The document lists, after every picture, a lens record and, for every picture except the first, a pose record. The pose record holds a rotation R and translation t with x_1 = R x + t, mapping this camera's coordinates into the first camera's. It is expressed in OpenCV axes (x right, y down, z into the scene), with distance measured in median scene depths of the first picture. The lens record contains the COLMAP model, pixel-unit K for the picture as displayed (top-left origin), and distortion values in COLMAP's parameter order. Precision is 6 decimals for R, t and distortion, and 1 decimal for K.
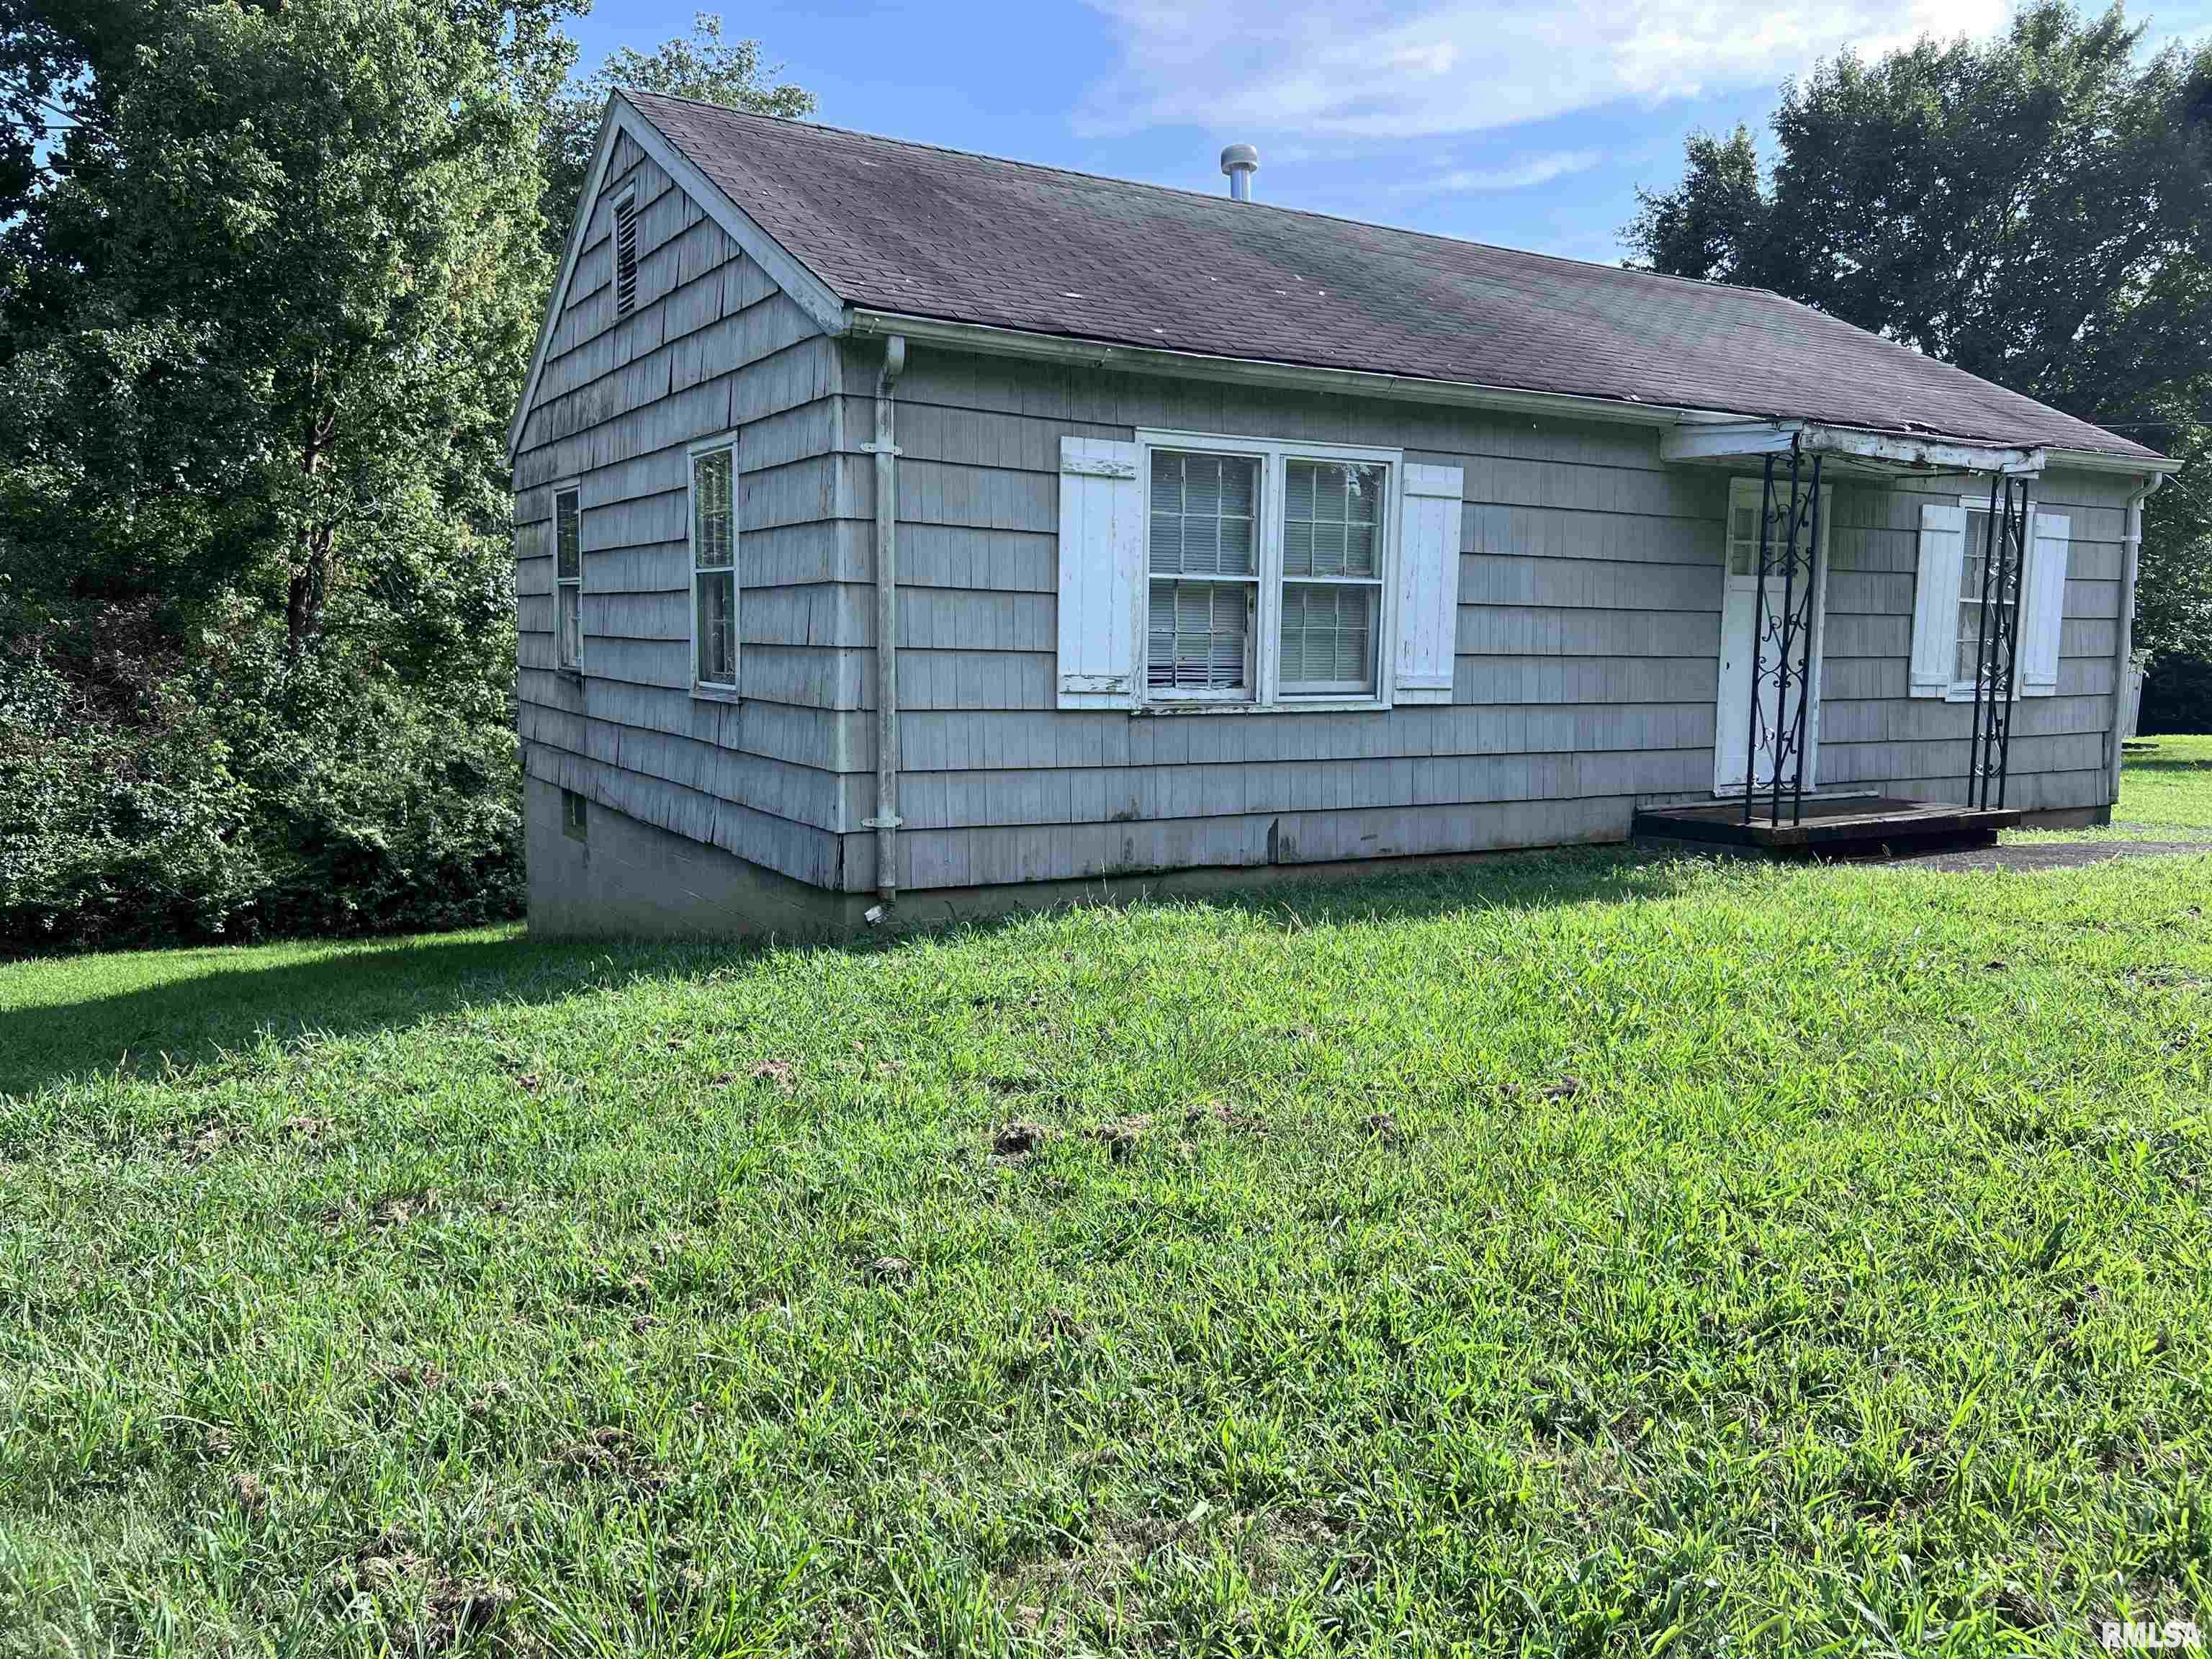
lens RADIAL K [[1662.5, 0, 1108.5], [0, 1662.5, 853.1], [0, 0, 1]] dist [-0.013476, -0.005981]
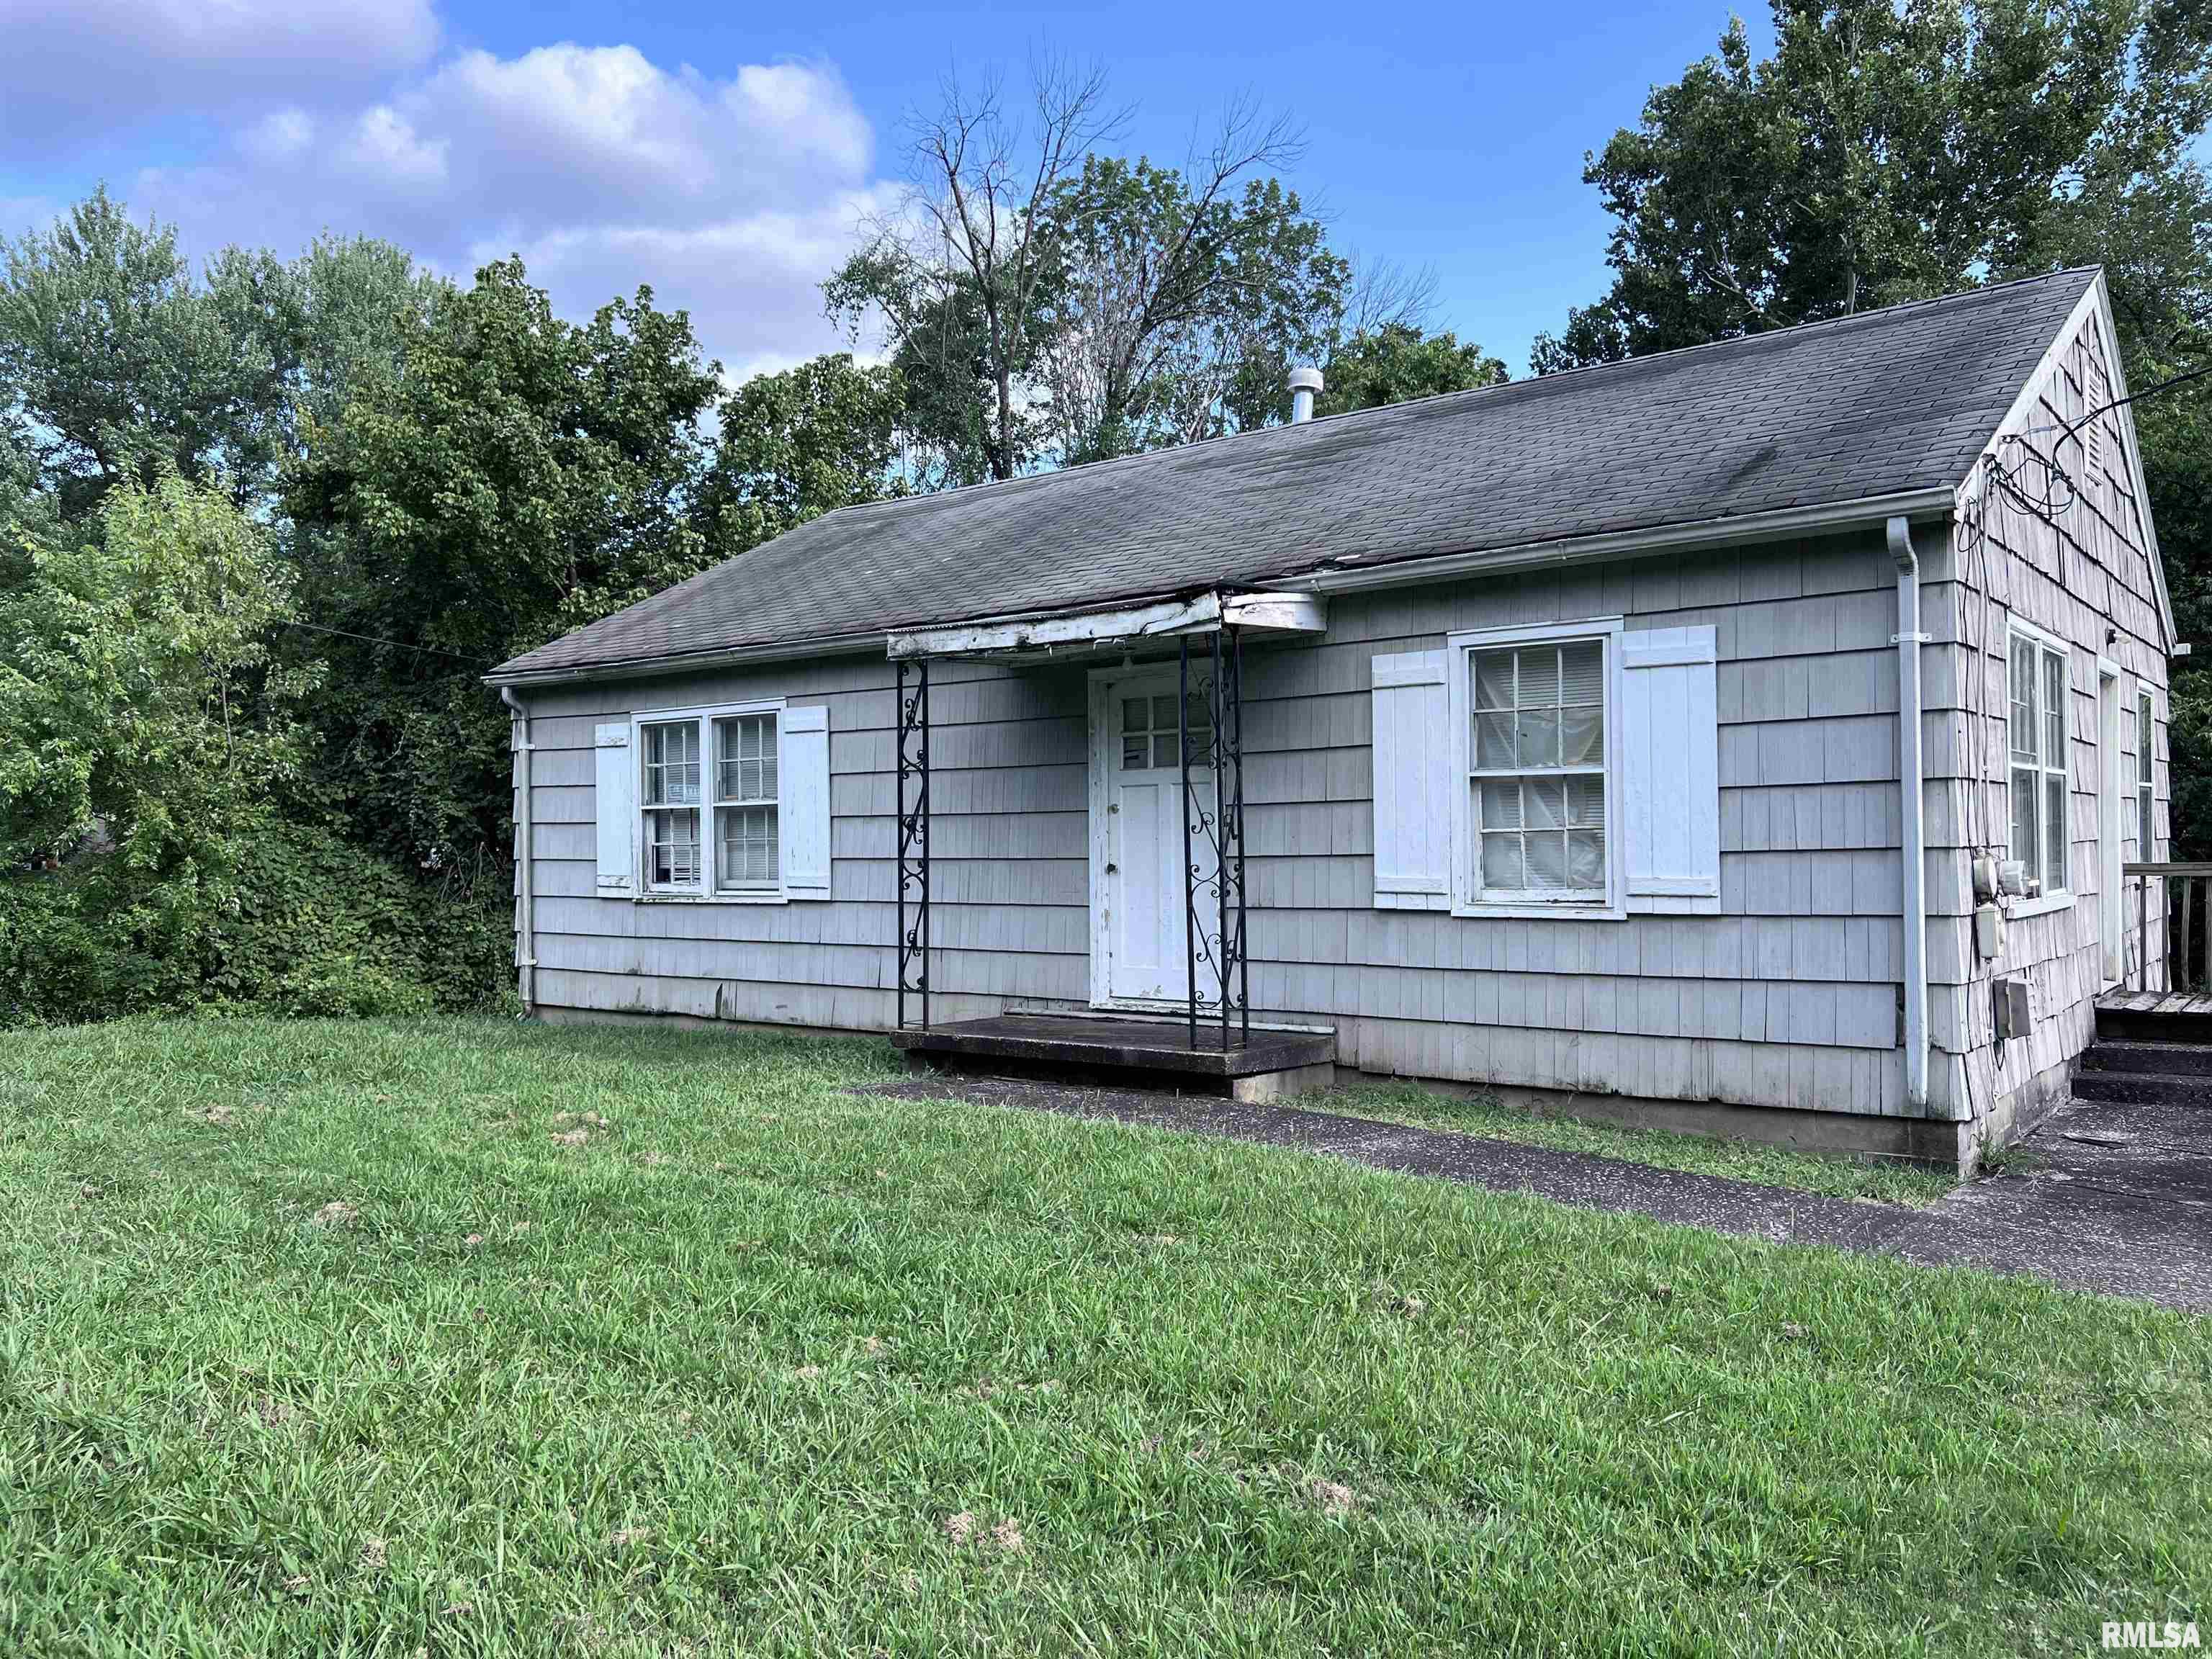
lens RADIAL K [[1662.5, 0, 1112.6], [0, 1662.5, 816.0], [0, 0, 1]] dist [-0.013476, -0.005981]
pose [[0.420449, -0.030670, -0.906797, 1.342983], [-0.098346, 0.992000, -0.079151, -0.074290], [0.901970, 0.122459, 0.414069, 0.675263]]
